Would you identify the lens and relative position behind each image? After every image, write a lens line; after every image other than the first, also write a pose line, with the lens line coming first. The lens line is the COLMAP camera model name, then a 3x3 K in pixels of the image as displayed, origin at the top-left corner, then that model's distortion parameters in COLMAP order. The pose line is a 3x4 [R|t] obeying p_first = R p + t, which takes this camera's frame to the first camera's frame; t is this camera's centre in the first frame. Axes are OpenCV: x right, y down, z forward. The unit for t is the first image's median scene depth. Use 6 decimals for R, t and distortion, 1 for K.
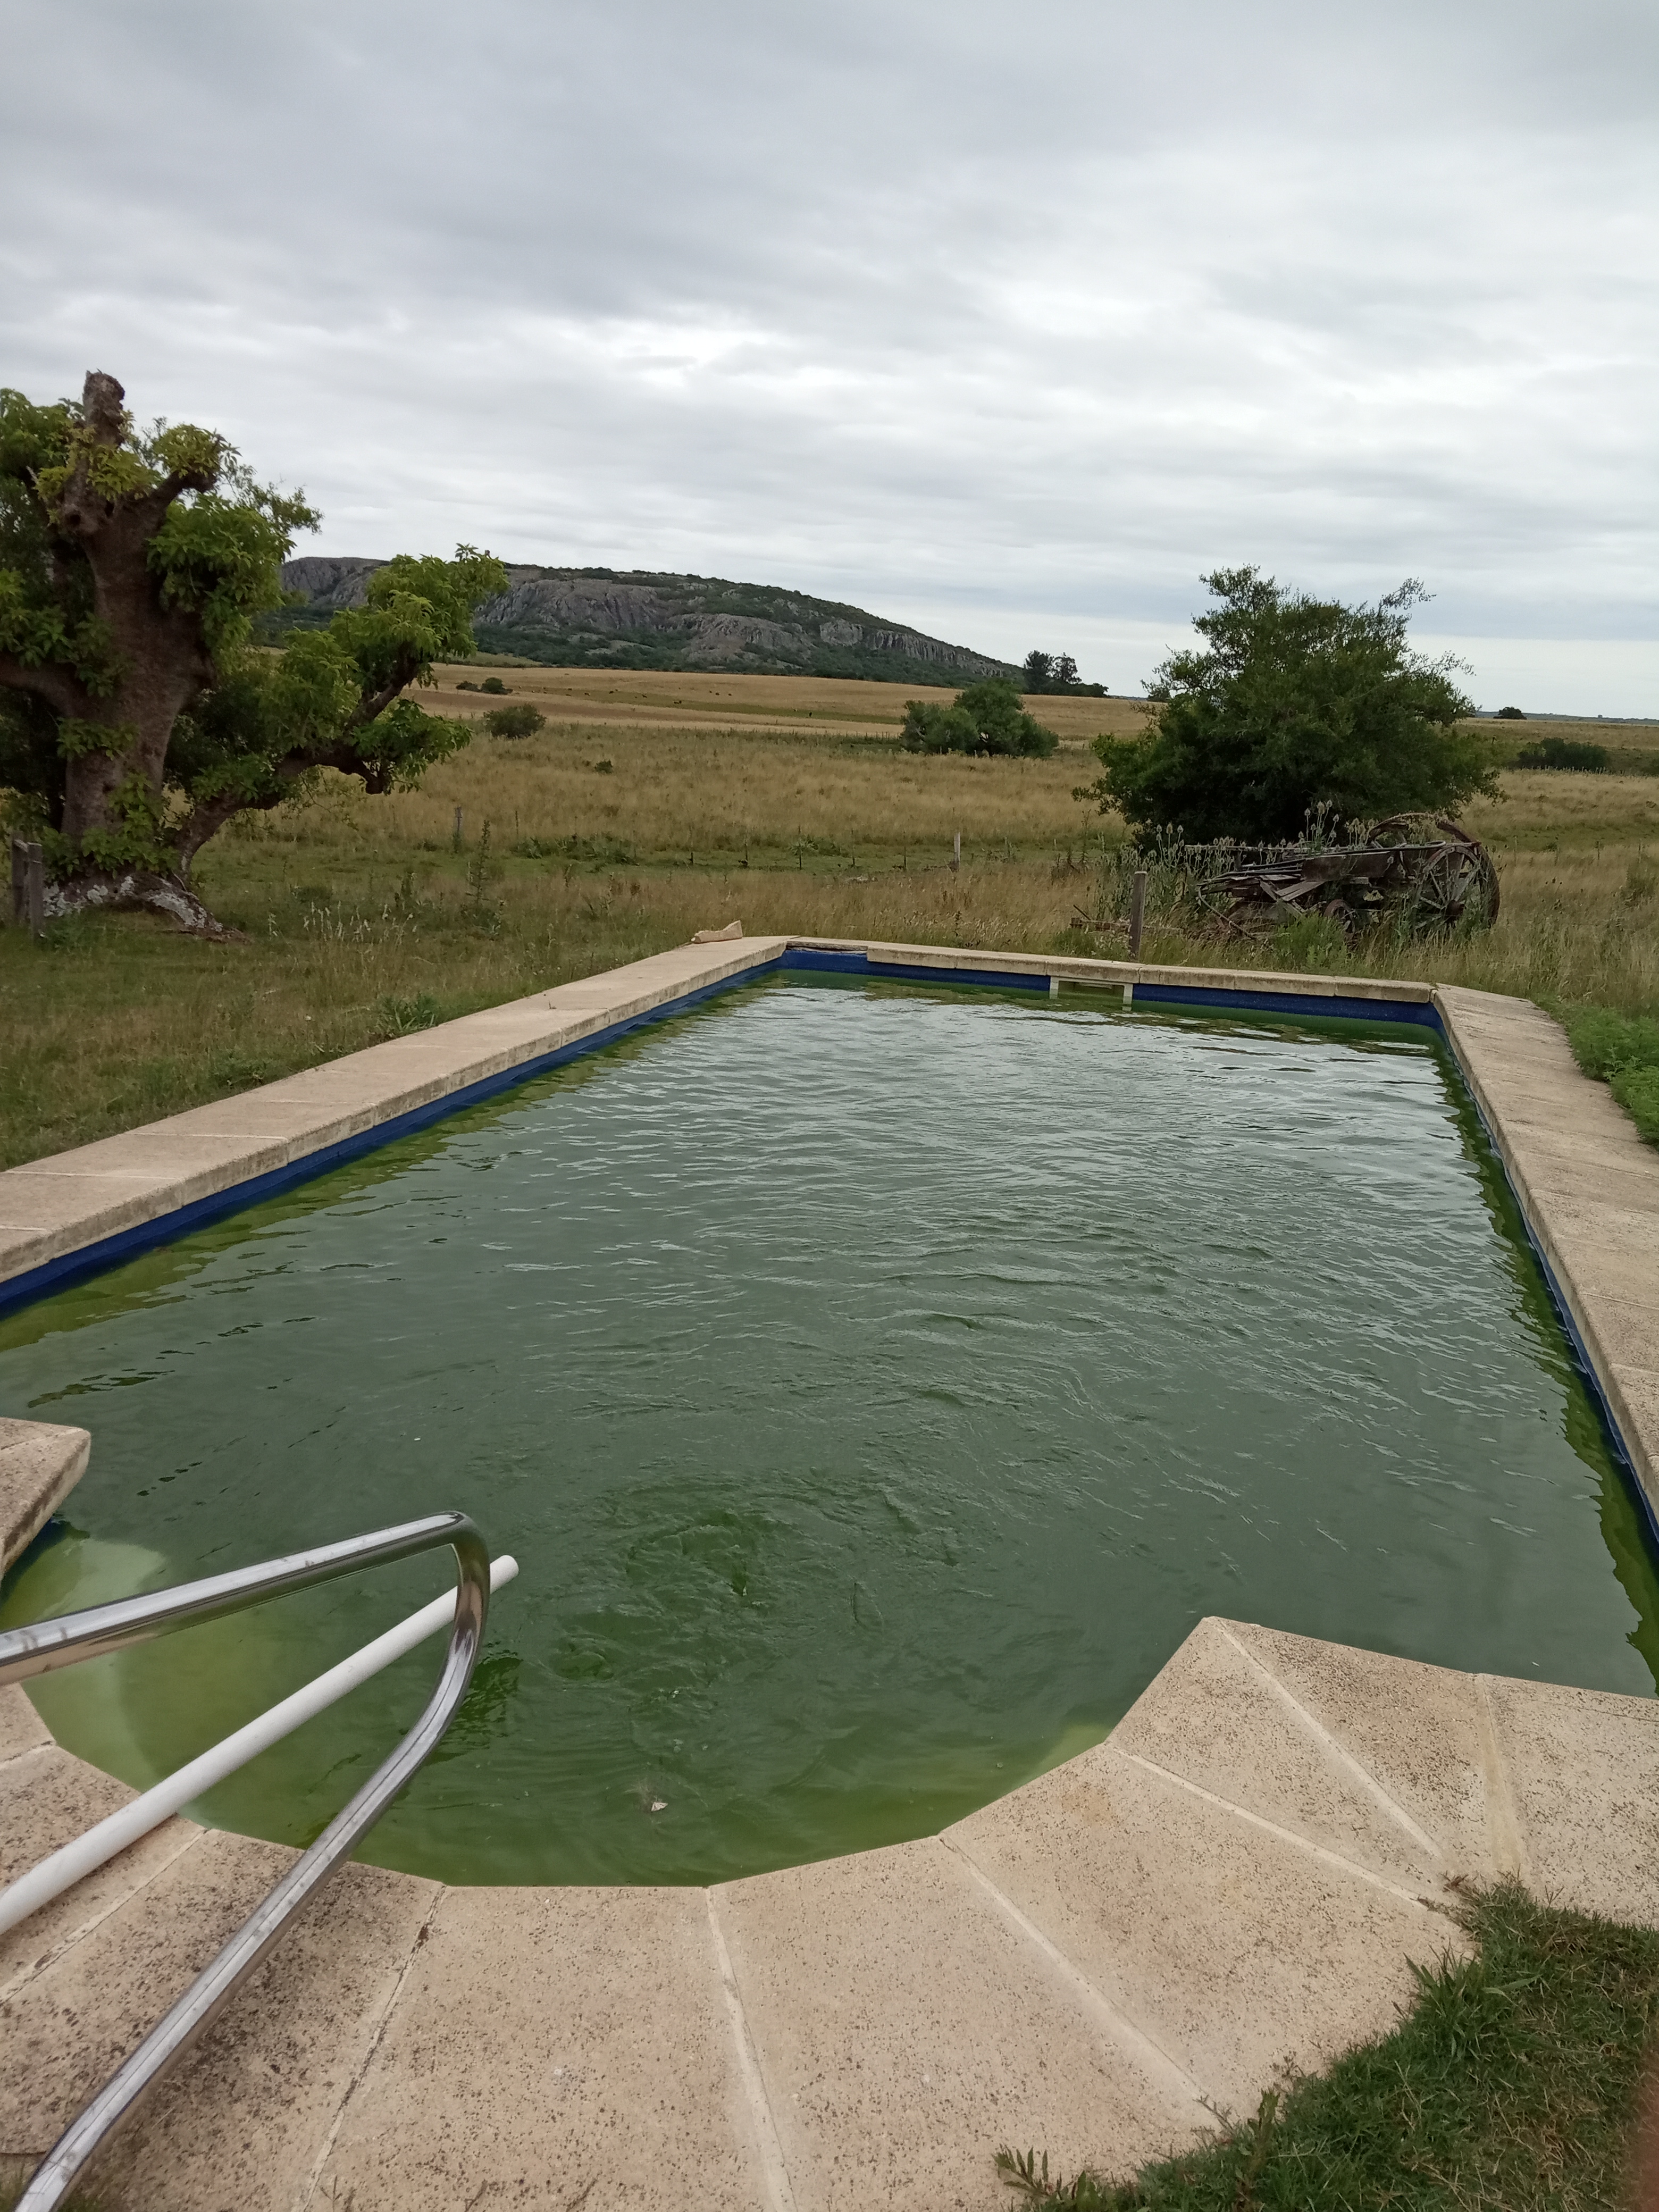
lens RADIAL K [[1765.6, 0, 829.5], [0, 1765.6, 1106.0], [0, 0, 1]] dist [0.132109, -0.222660]
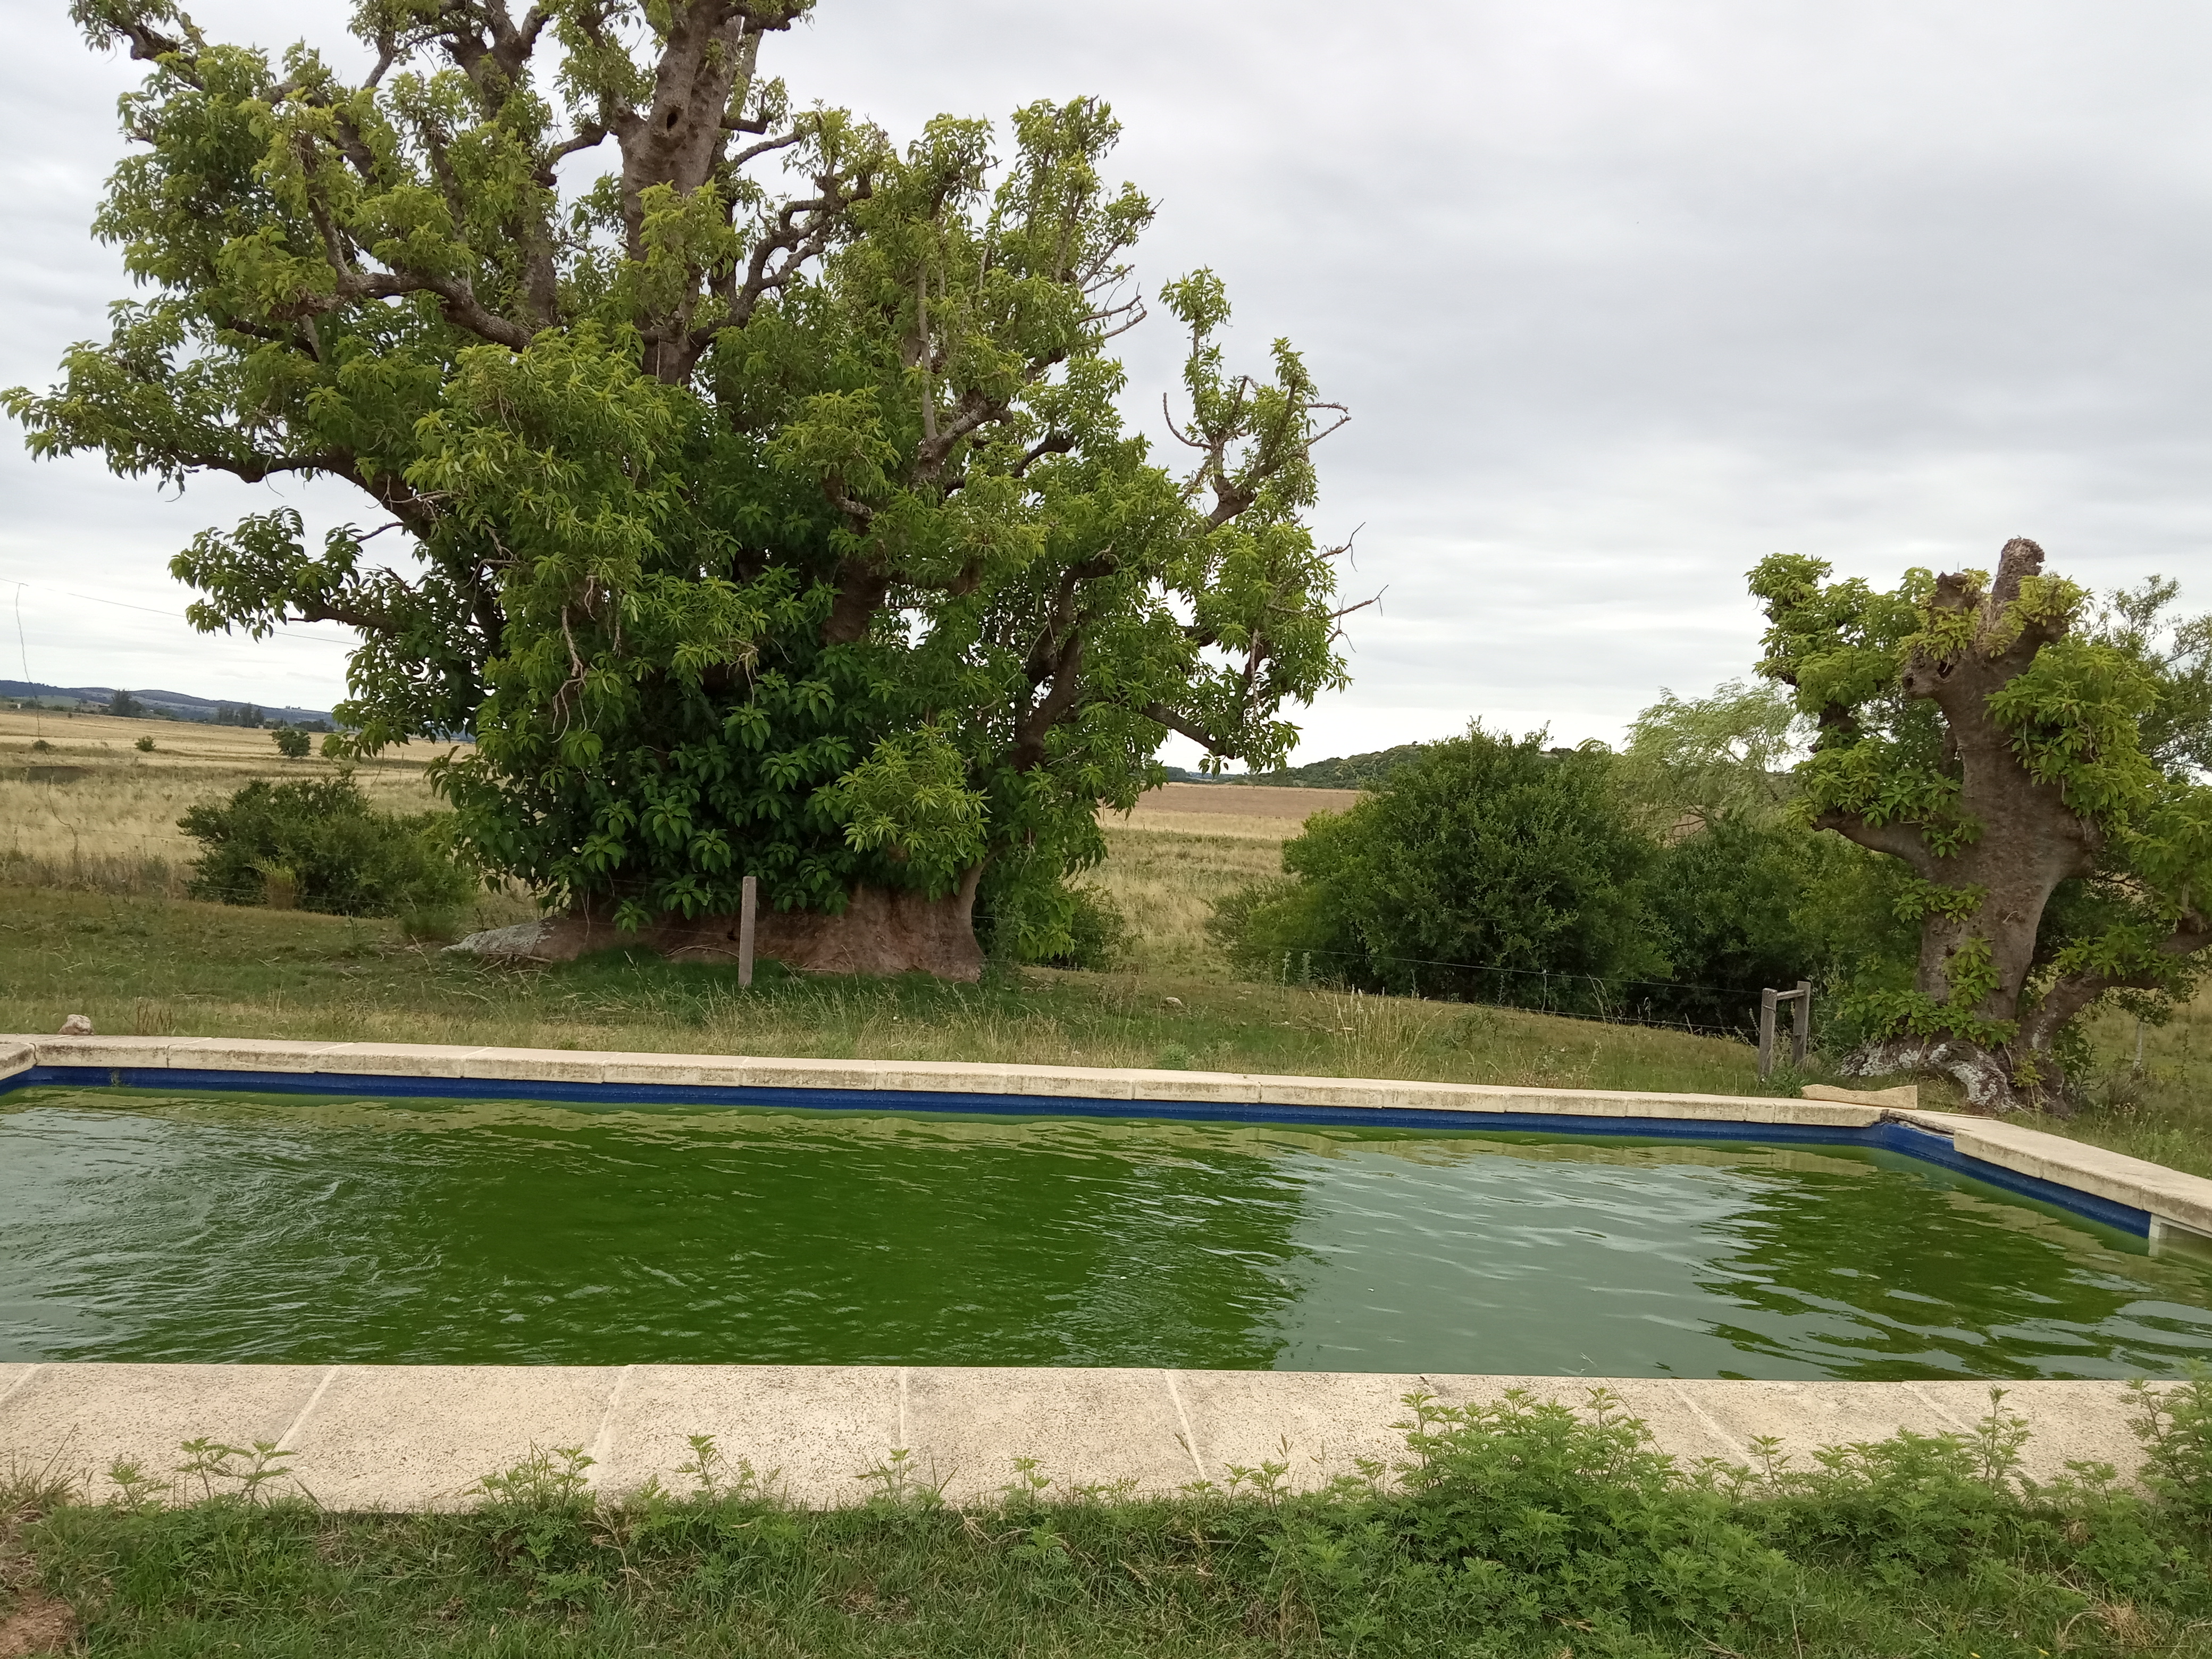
lens RADIAL K [[1774.0, 0, 1103.8], [0, 1774.0, 827.4], [0, 0, 1]] dist [0.130734, -0.215822]
pose [[0.378646, -0.015717, -0.925408, 0.338183], [-0.238973, 0.964293, -0.114157, -0.027085], [0.894158, 0.264372, 0.361370, 0.259826]]
